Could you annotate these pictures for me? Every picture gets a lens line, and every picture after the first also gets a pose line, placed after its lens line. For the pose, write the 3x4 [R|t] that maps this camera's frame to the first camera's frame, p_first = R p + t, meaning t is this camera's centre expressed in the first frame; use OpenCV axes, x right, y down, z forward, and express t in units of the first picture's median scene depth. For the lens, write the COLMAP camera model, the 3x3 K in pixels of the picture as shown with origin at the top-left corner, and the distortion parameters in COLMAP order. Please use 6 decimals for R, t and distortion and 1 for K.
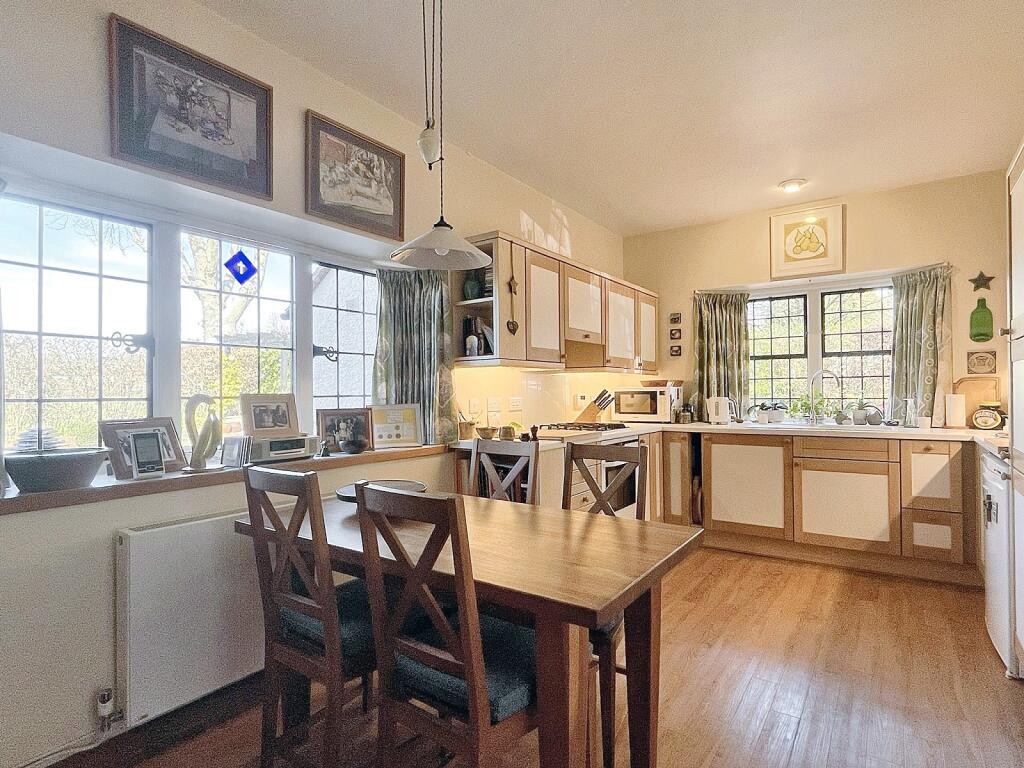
lens RADIAL K [[545.7, 0, 512.0], [0, 545.7, 384.0], [0, 0, 1]] dist [-0.001800, -0.000145]
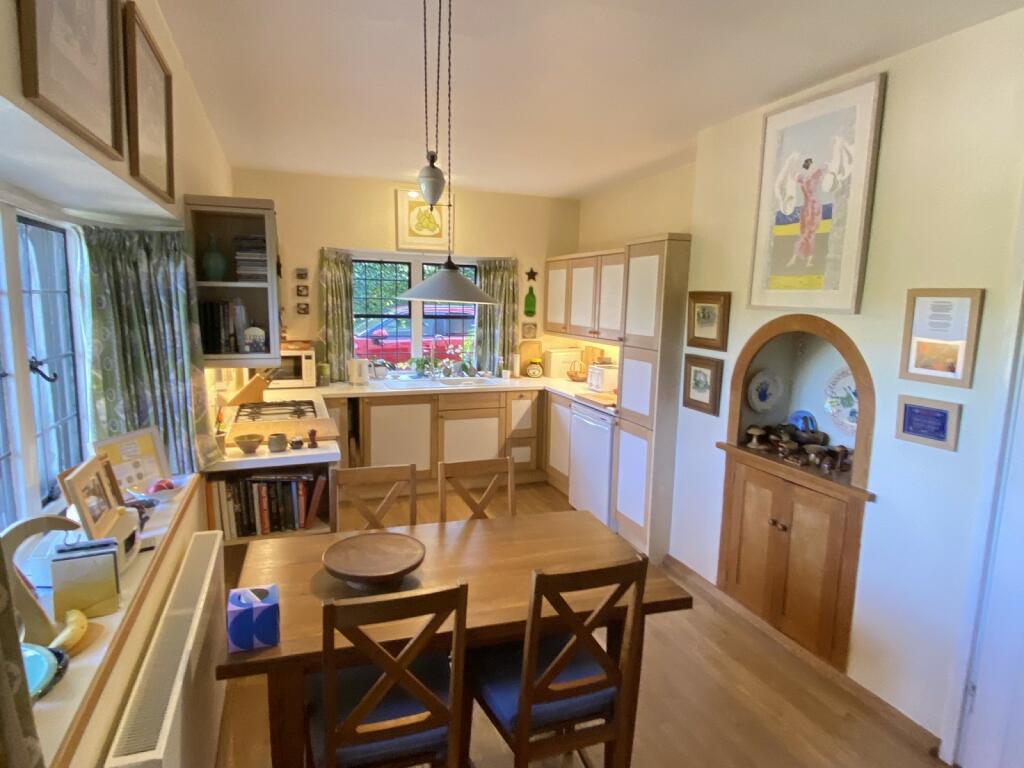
lens RADIAL K [[568.4, 0, 512.0], [0, 568.4, 384.0], [0, 0, 1]] dist [0.002592, 0.000432]
pose [[0.554845, -0.101614, 0.825725, -0.445751], [-0.038102, 0.988368, 0.147232, -0.121944], [-0.831081, -0.113153, 0.544520, 0.186784]]
